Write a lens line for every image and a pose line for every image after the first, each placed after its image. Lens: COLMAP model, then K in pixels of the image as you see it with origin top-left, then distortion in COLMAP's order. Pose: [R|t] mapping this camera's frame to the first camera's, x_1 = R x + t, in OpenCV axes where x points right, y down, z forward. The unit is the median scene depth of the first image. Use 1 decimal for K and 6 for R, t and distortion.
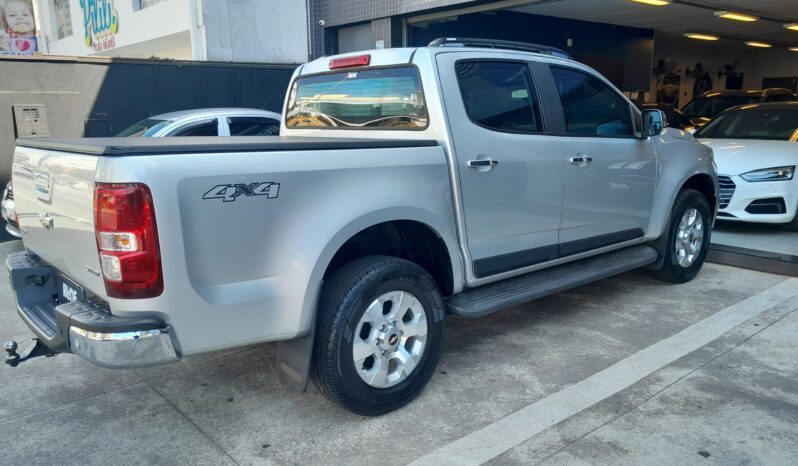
lens RADIAL K [[617.7, 0, 399.0], [0, 617.7, 232.6], [0, 0, 1]] dist [0.031750, -0.027278]
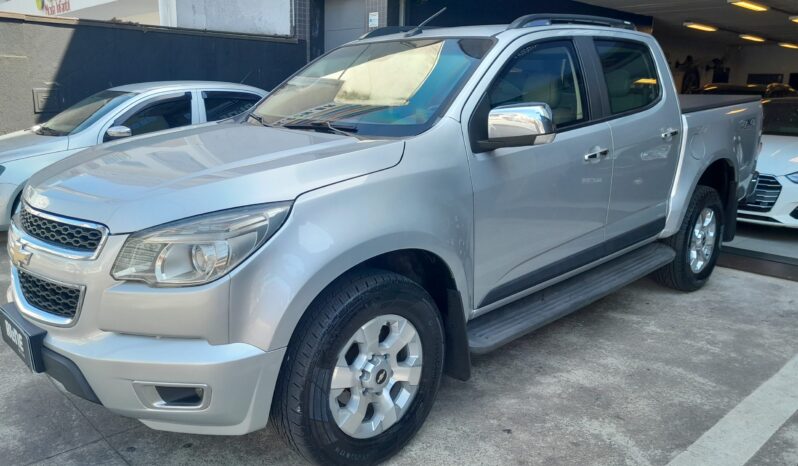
lens RADIAL K [[617.7, 0, 400.1], [0, 617.7, 235.0], [0, 0, 1]] dist [0.031750, -0.027278]
pose [[0.997872, 0.021990, 0.061391, -0.045885], [-0.023571, 0.999406, 0.025147, -0.012254], [-0.060801, -0.026541, 0.997797, 0.102946]]
